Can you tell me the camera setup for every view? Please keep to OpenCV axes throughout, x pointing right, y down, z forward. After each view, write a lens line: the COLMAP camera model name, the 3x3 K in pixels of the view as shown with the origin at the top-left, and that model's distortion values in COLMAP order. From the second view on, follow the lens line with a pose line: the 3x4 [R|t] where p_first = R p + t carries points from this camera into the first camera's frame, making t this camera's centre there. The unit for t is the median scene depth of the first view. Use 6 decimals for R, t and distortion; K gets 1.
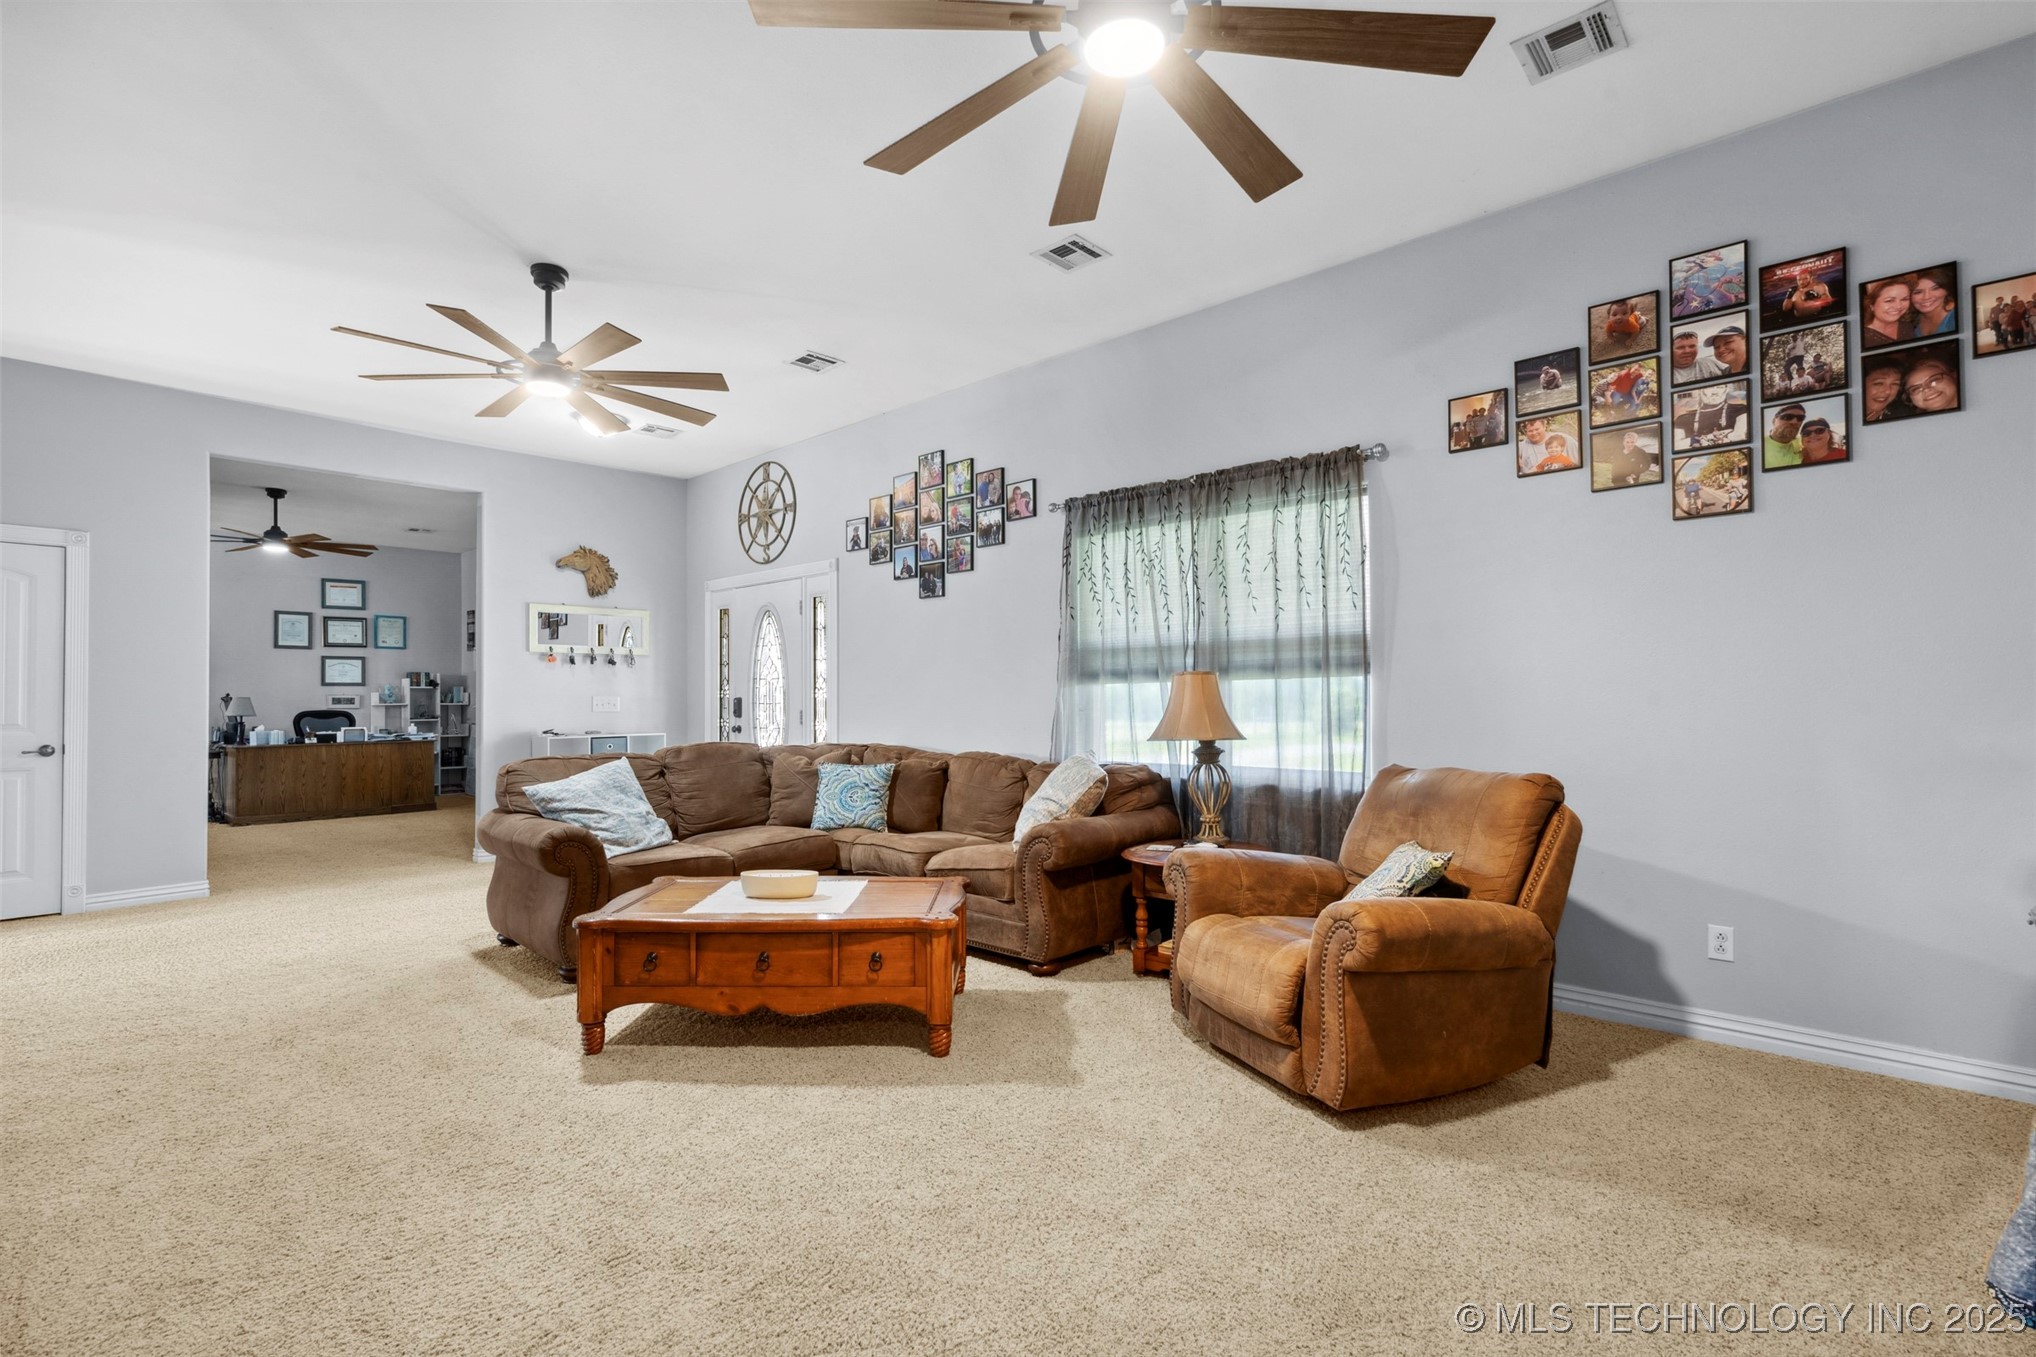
lens RADIAL K [[933.8, 0, 987.2], [0, 933.8, 694.1], [0, 0, 1]] dist [0.000020, 0.000063]
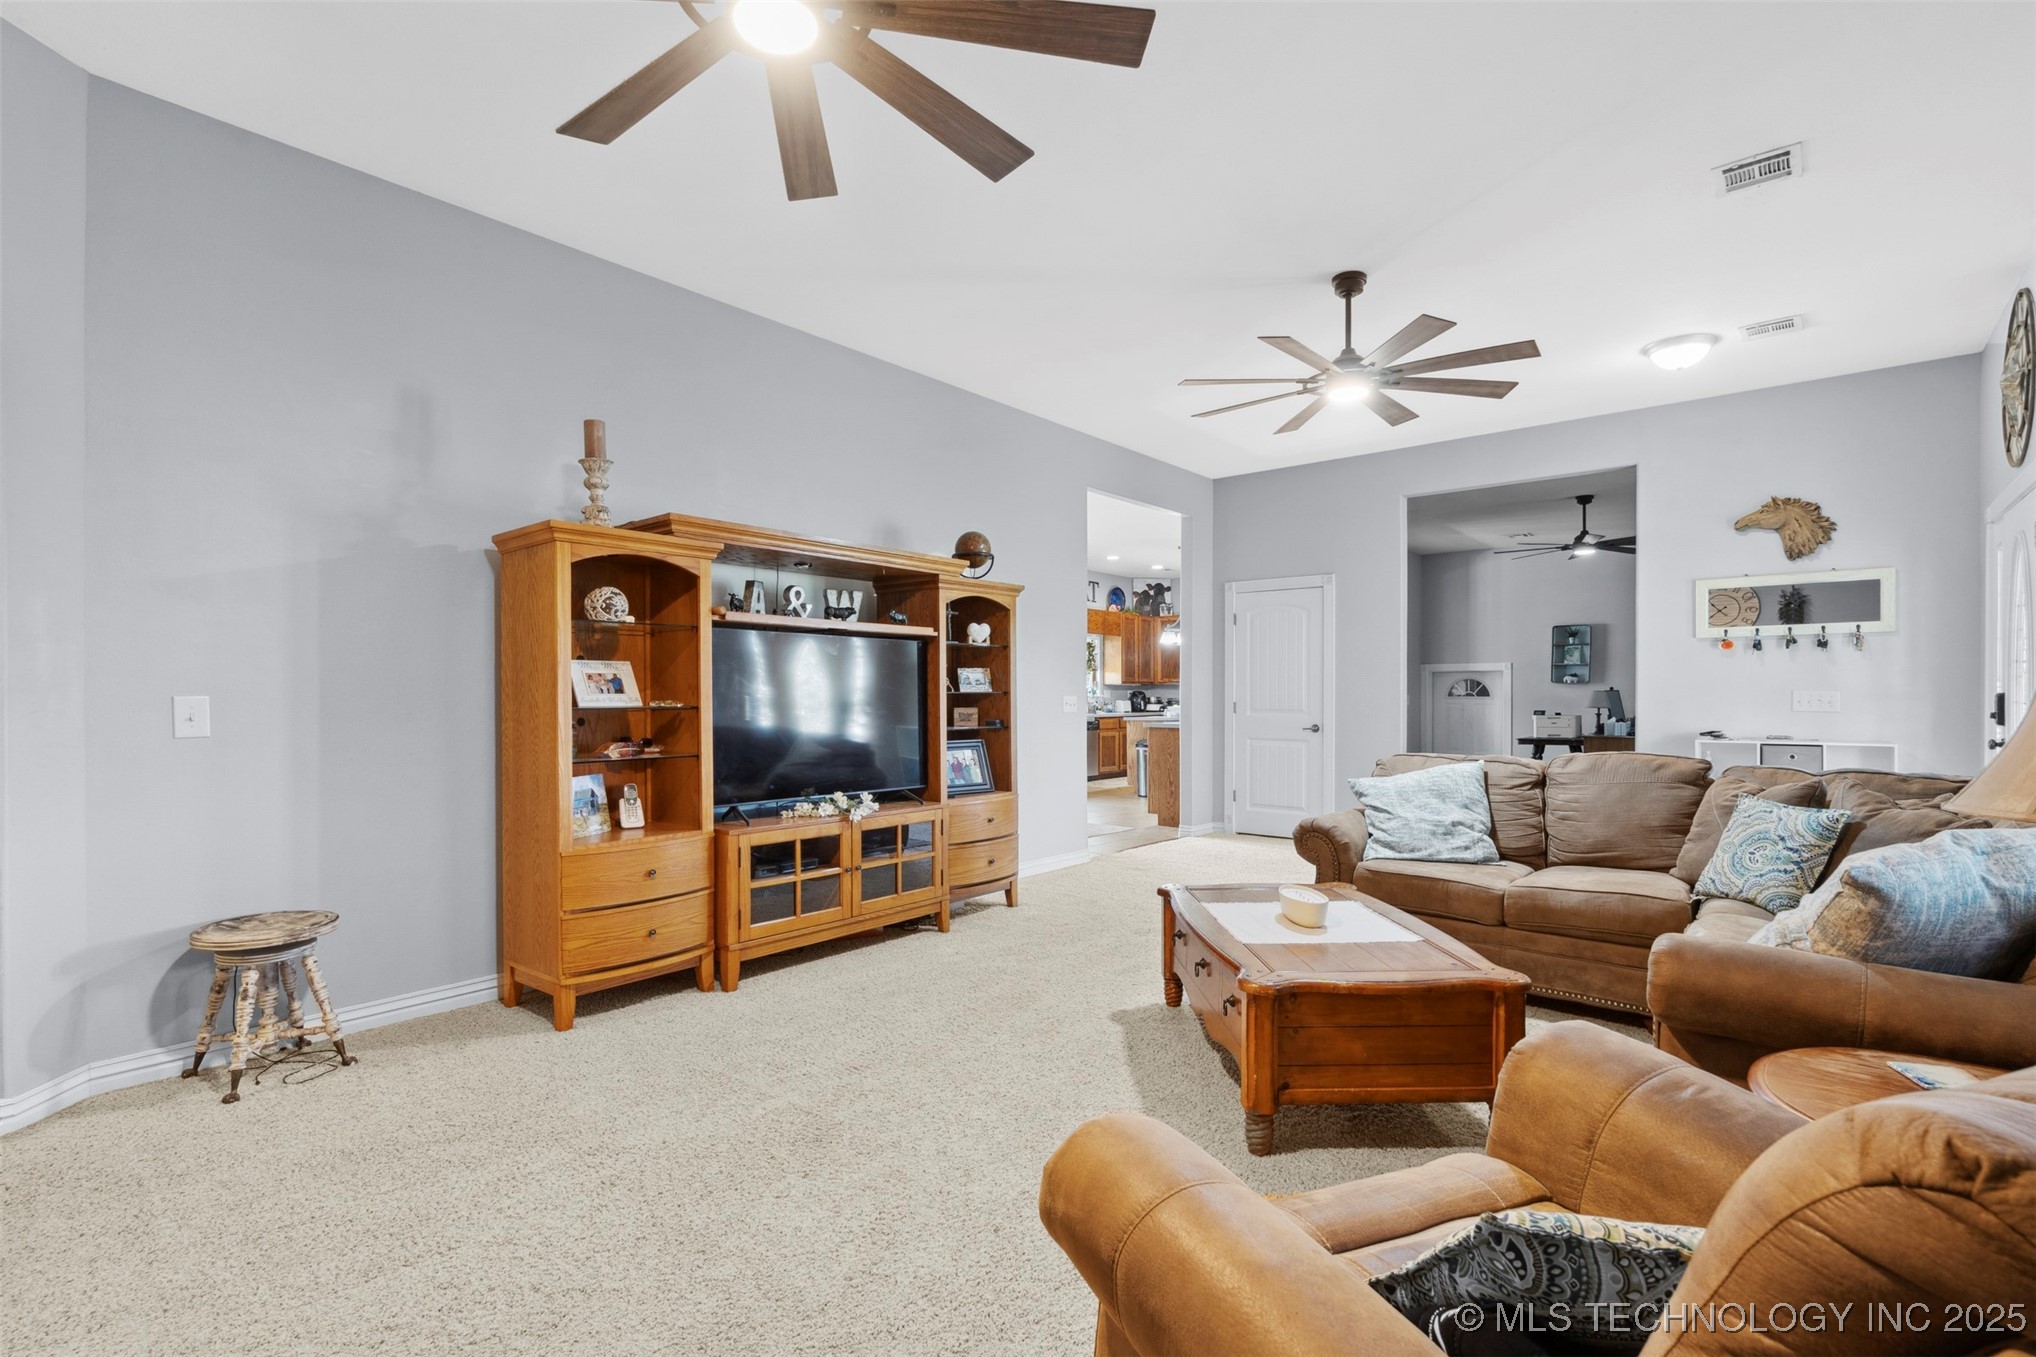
lens RADIAL K [[933.8, 0, 987.2], [0, 933.8, 694.1], [0, 0, 1]] dist [0.000020, 0.000063]
pose [[0.056921, 0.004652, -0.998368, 0.540611], [0.001996, 0.999987, 0.004773, -0.000416], [0.998377, -0.002264, 0.056911, 0.549503]]
